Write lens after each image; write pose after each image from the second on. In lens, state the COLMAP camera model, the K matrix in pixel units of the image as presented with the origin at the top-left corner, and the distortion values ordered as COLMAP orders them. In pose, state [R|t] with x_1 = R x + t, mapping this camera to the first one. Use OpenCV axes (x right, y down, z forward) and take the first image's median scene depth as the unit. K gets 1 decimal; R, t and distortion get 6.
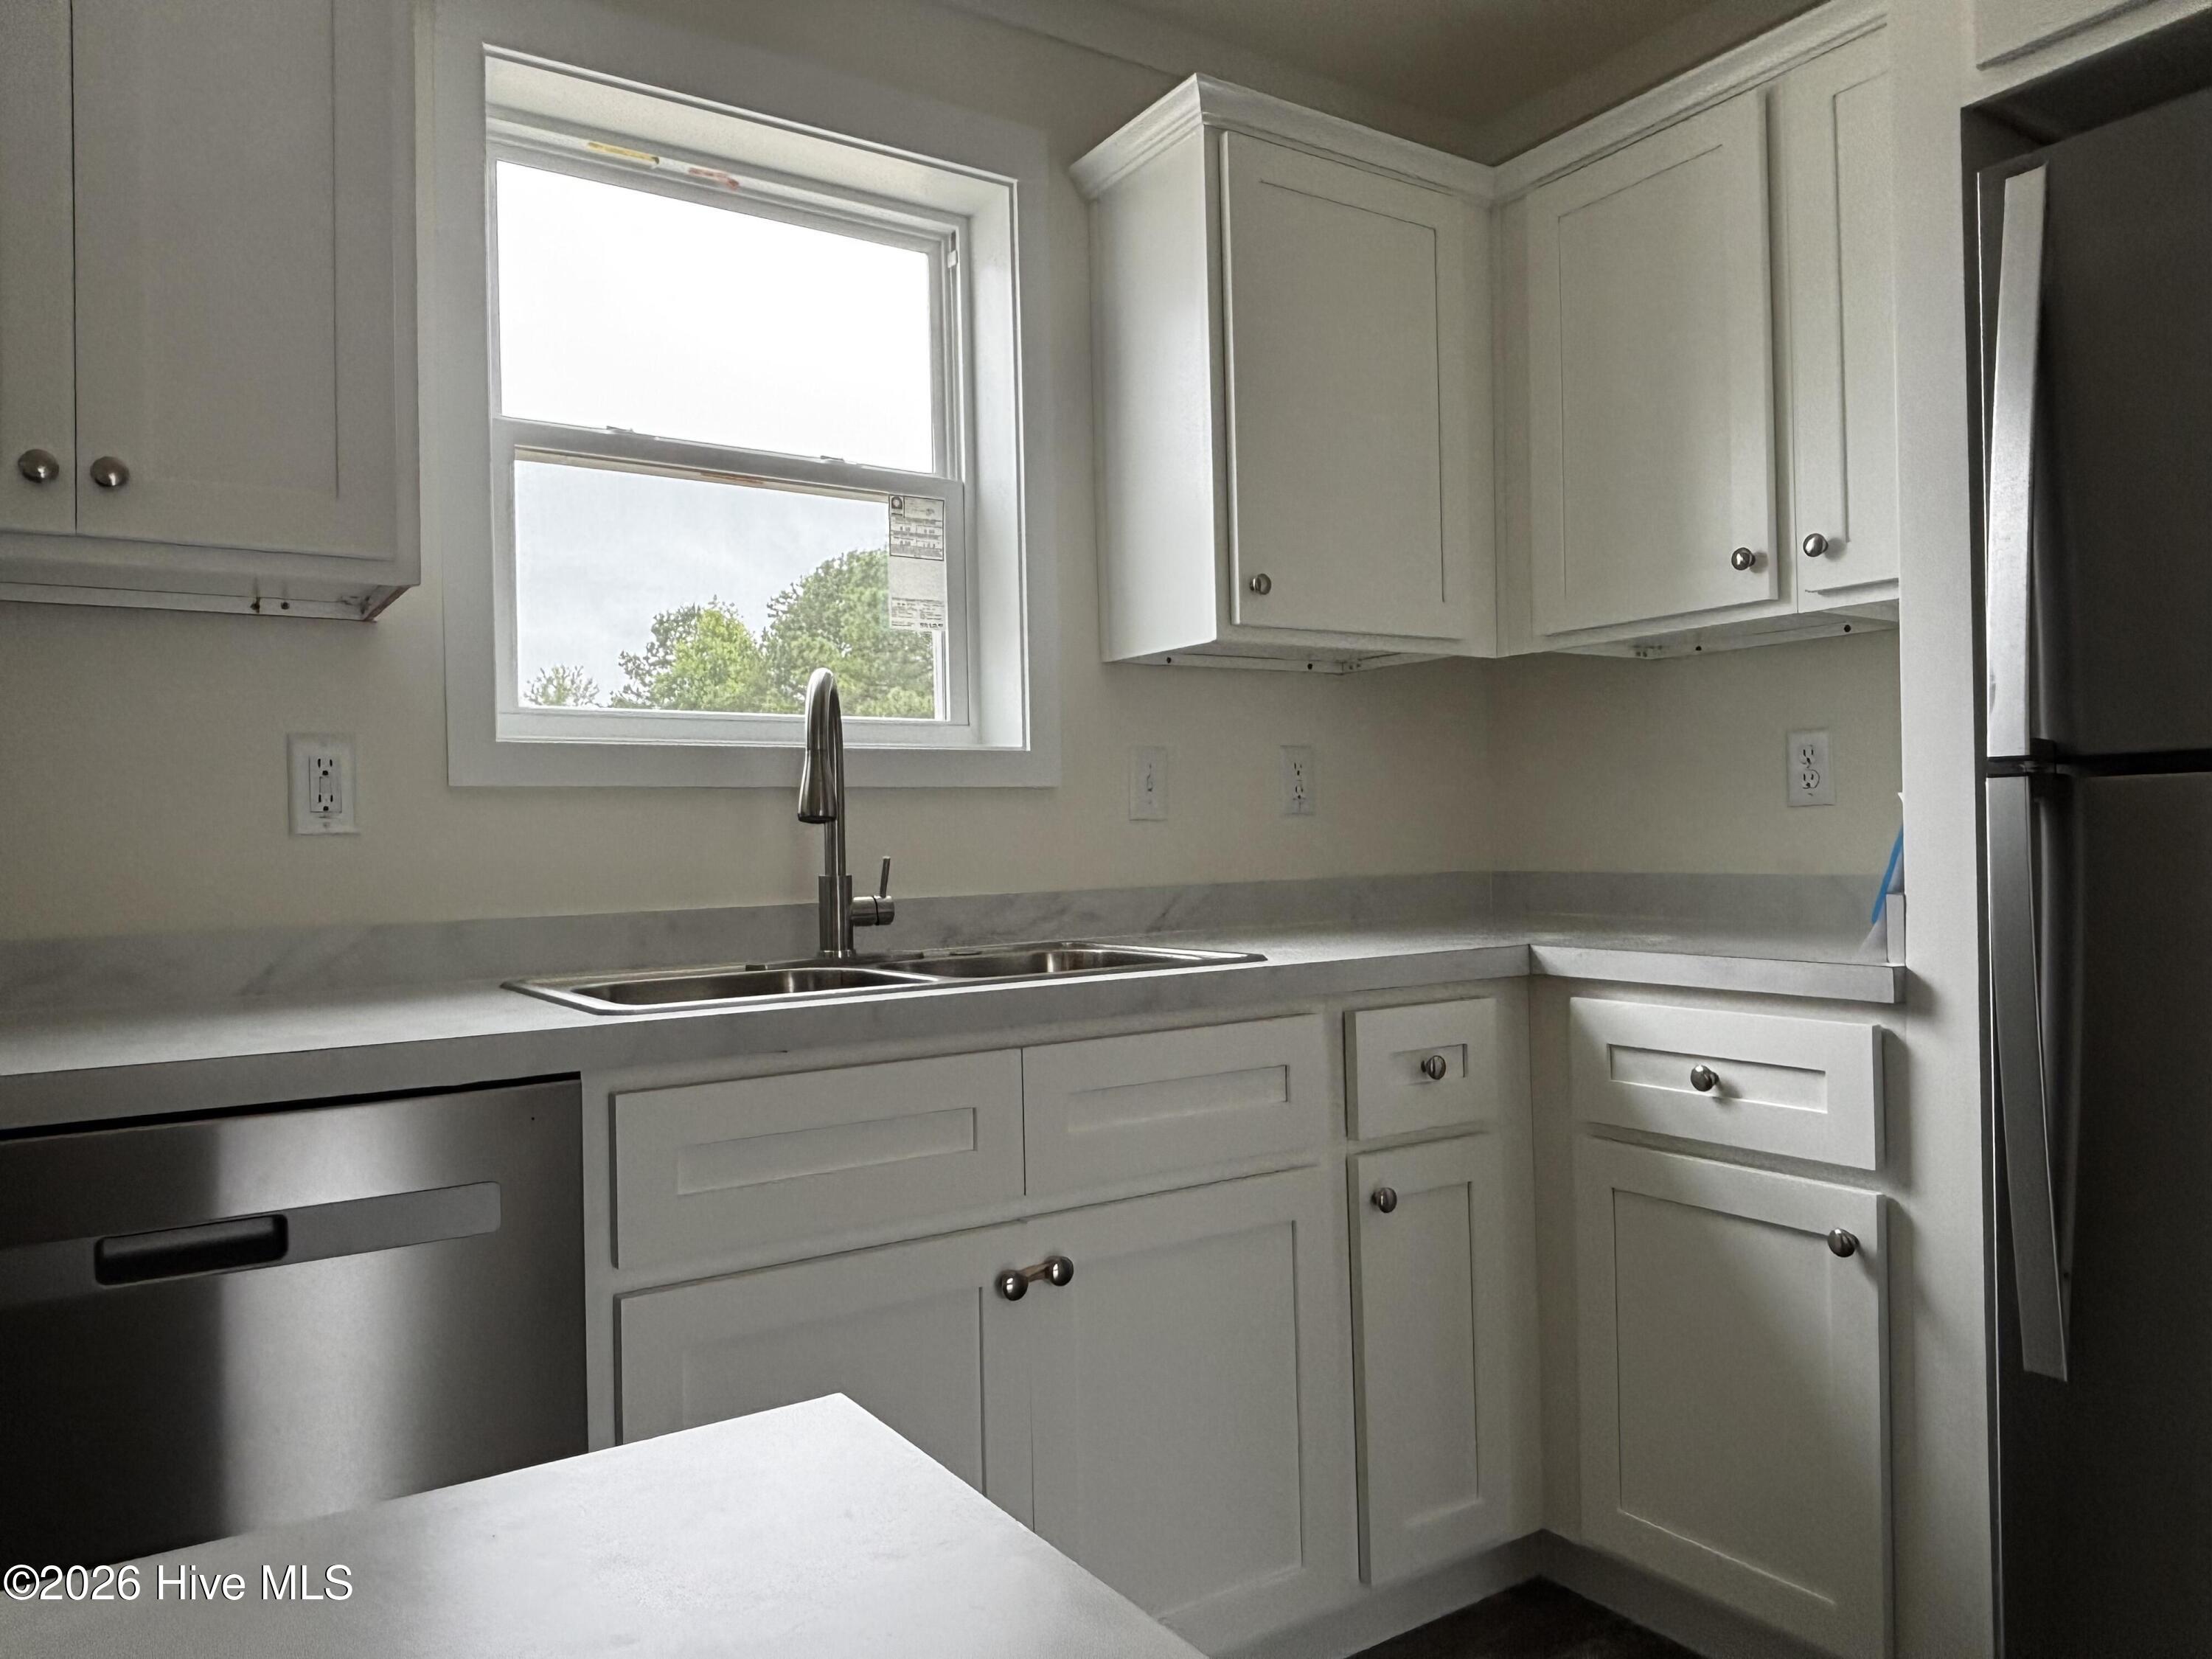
lens RADIAL K [[1494.8, 0, 1106.0], [0, 1494.8, 829.5], [0, 0, 1]] dist [0.011830, 0.000048]
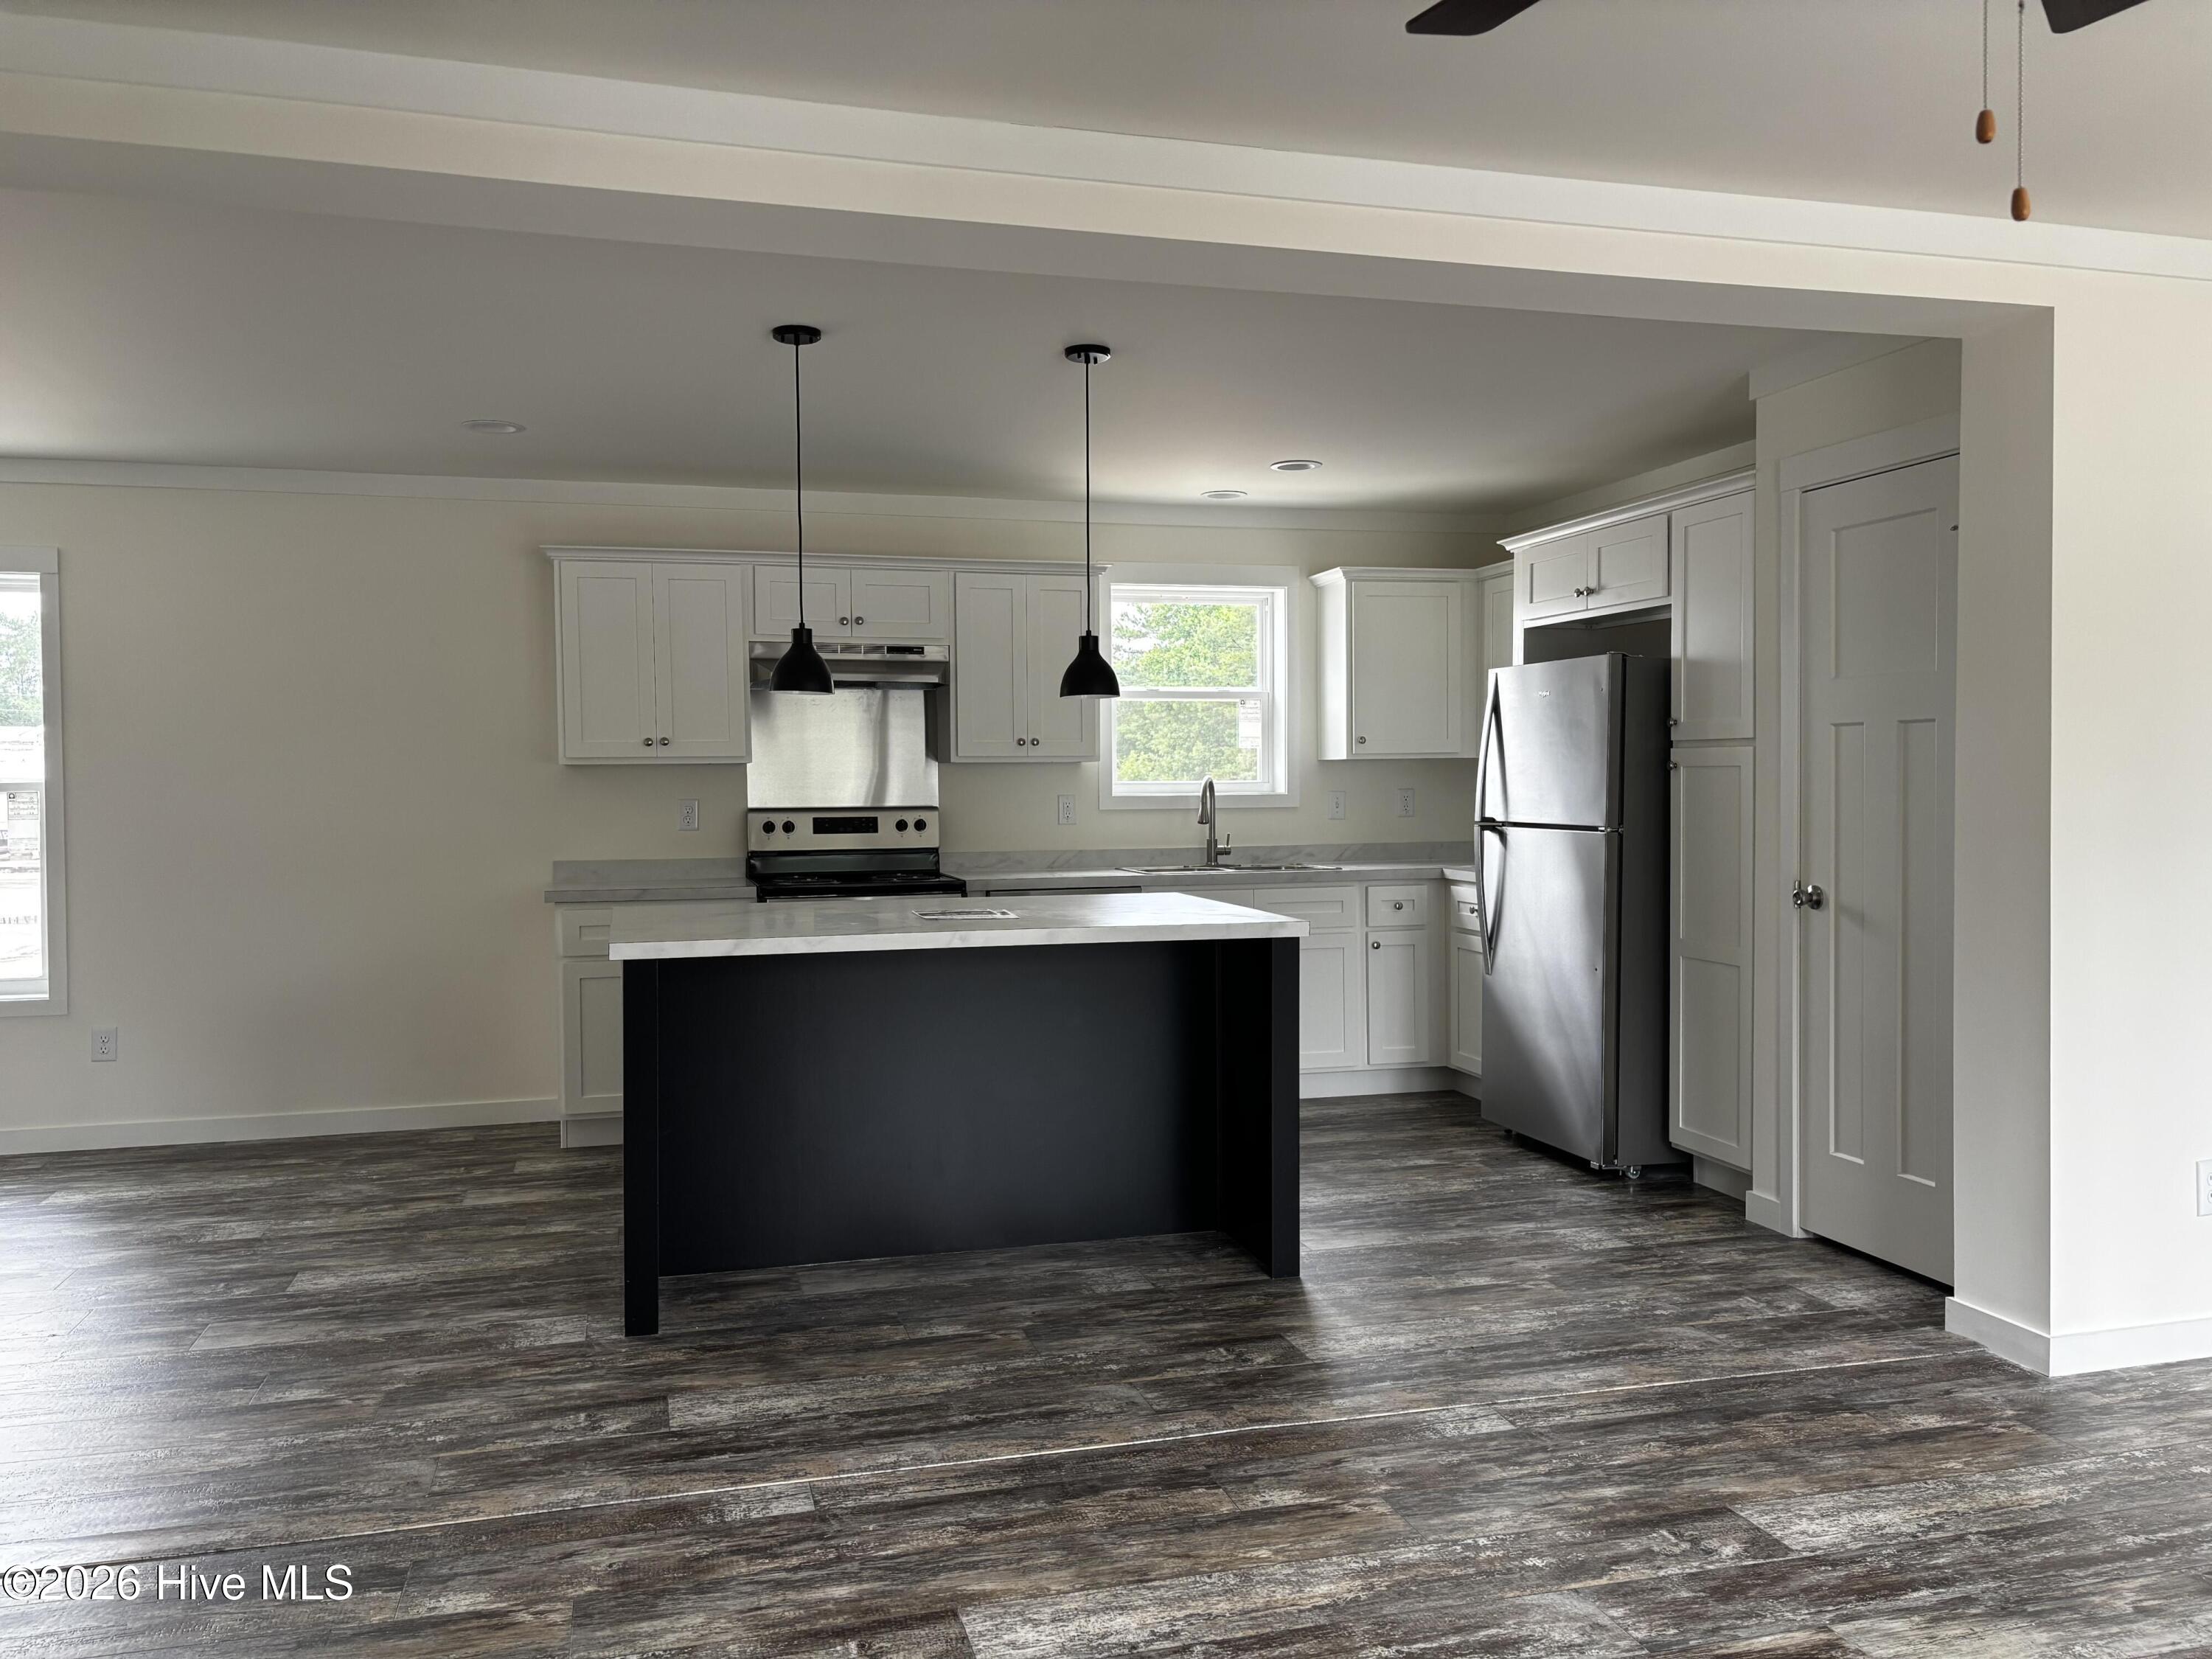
lens RADIAL K [[1658.5, 0, 1106.0], [0, 1658.5, 829.5], [0, 0, 1]] dist [0.009344, -0.001964]
pose [[0.949623, 0.024470, -0.312439, 0.676902], [-0.010986, 0.998934, 0.044845, -0.138359], [0.313203, -0.039153, 0.948879, -2.312885]]
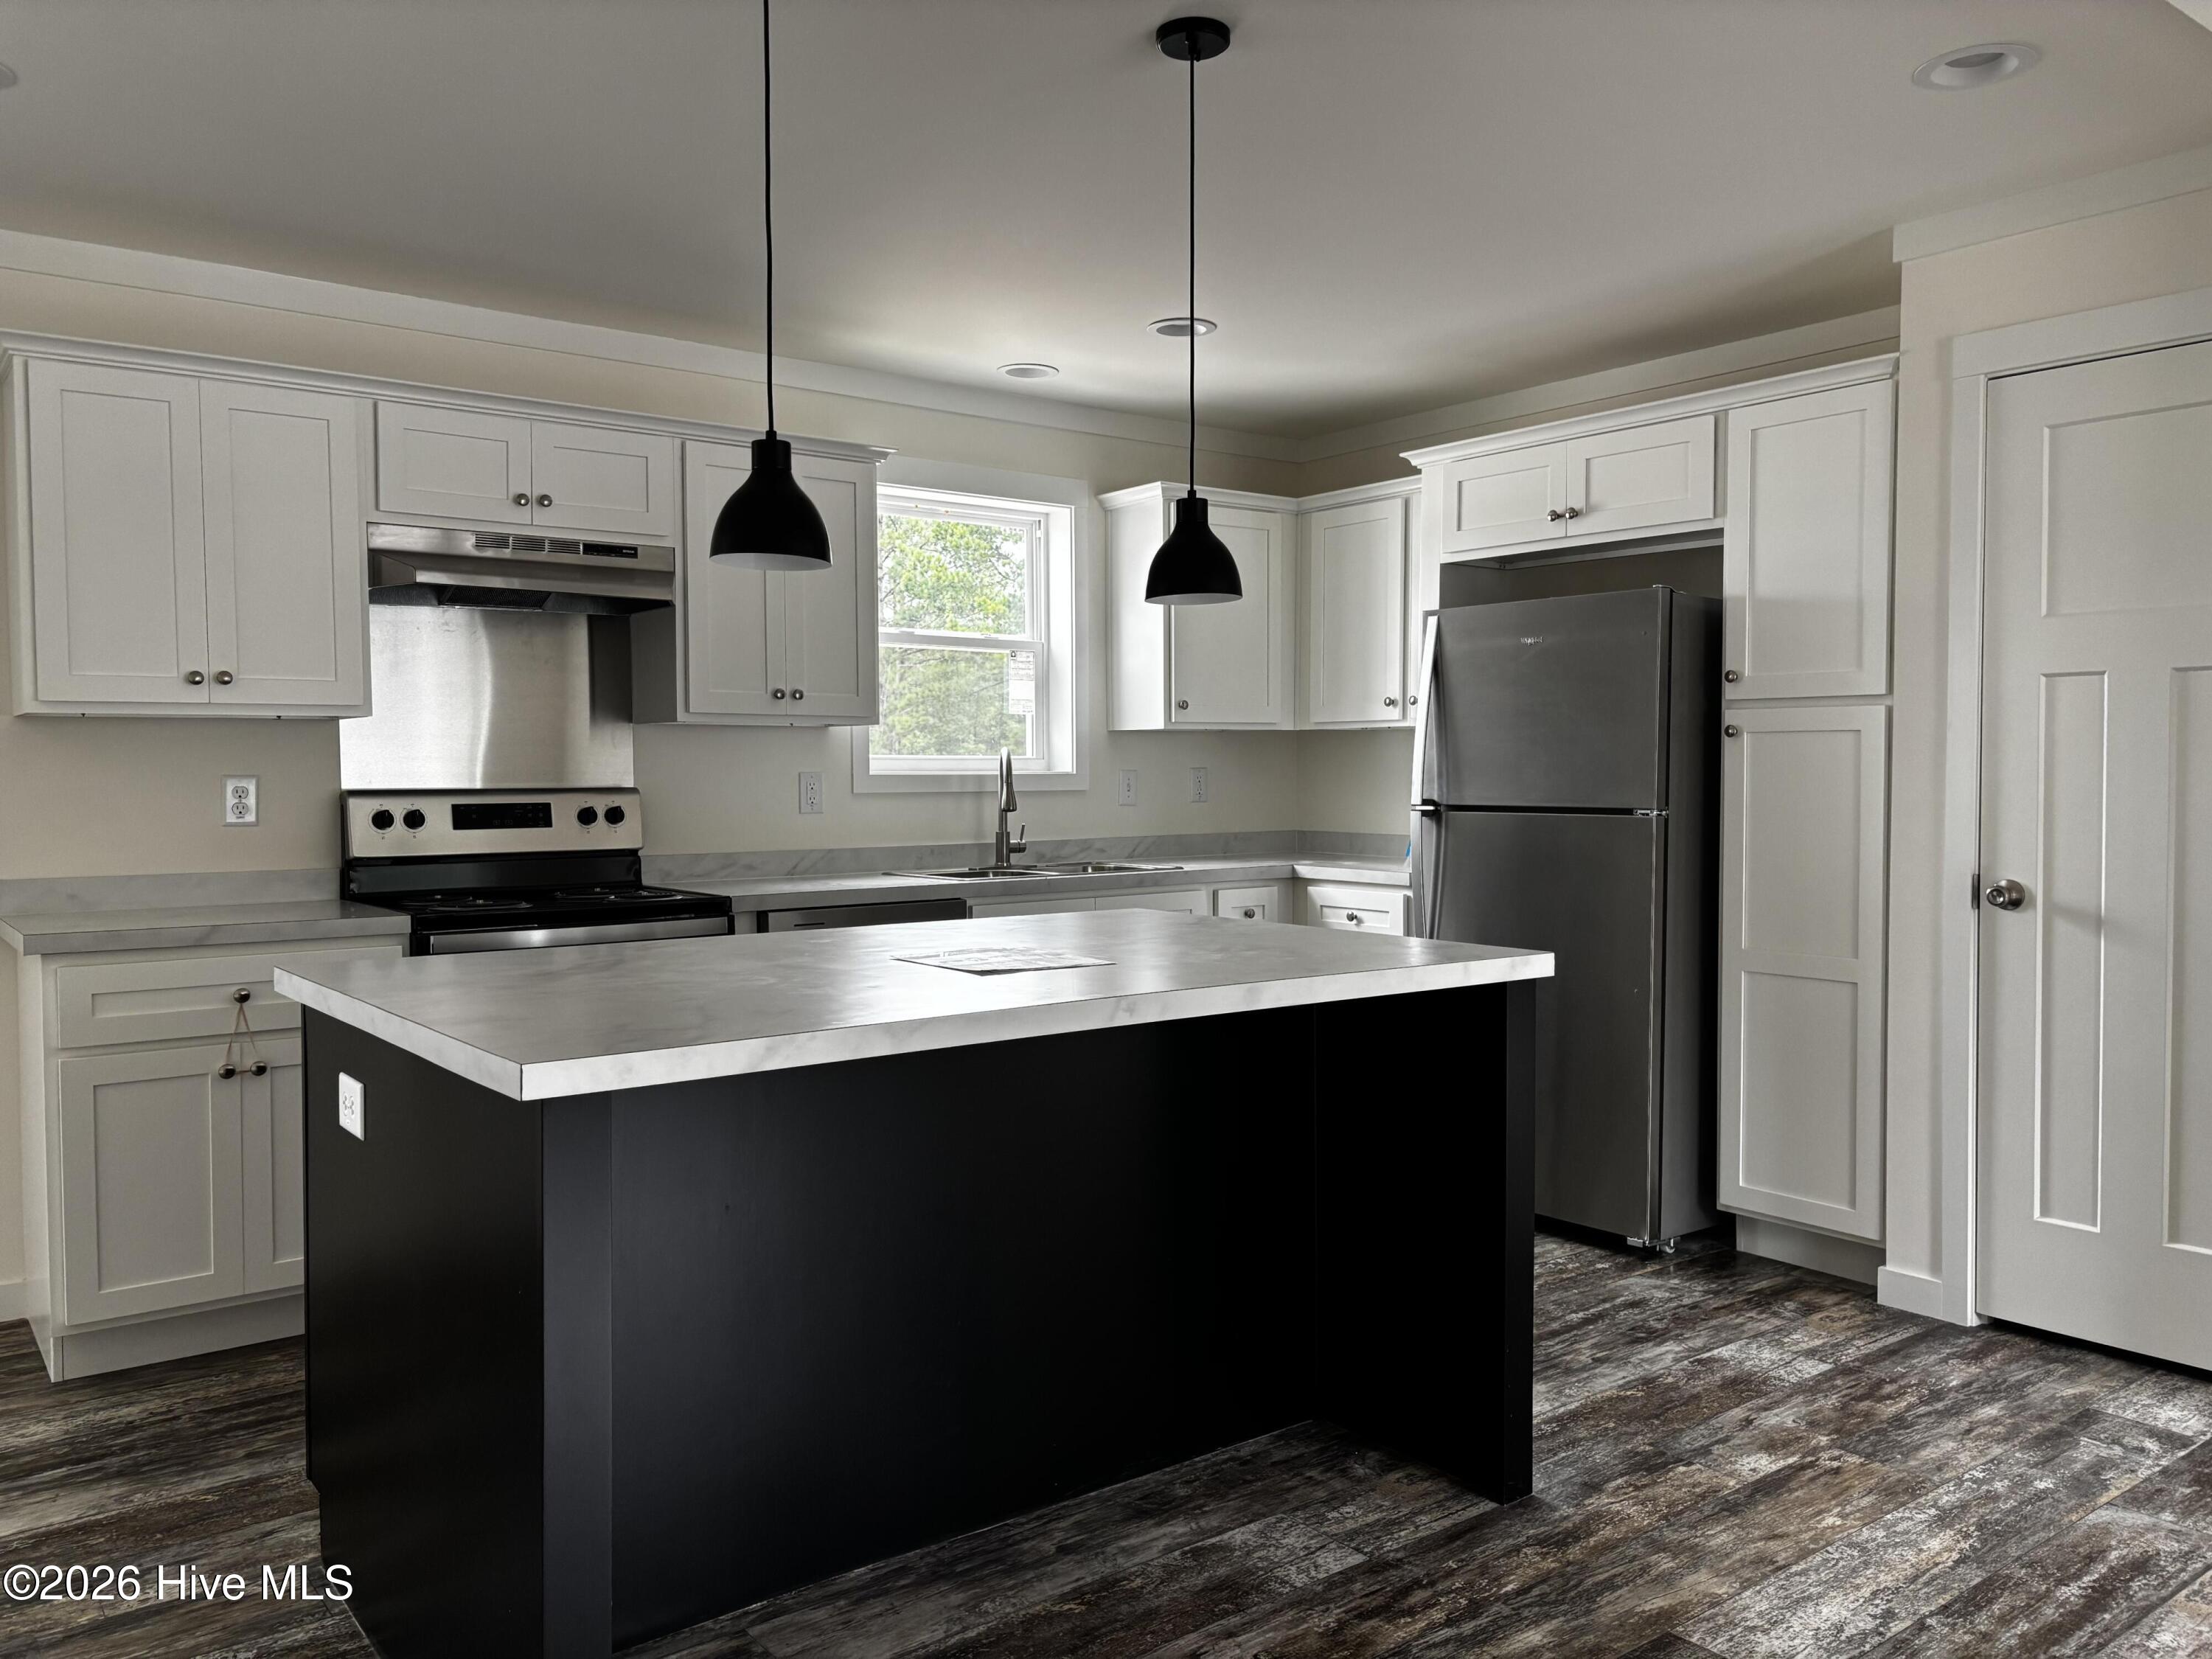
lens RADIAL K [[1658.5, 0, 1106.0], [0, 1658.5, 829.5], [0, 0, 1]] dist [0.009344, -0.001964]
pose [[0.997481, 0.015949, 0.069121, -0.193952], [-0.018843, 0.998964, 0.041416, -0.081482], [-0.068389, -0.042615, 0.996748, -1.583406]]
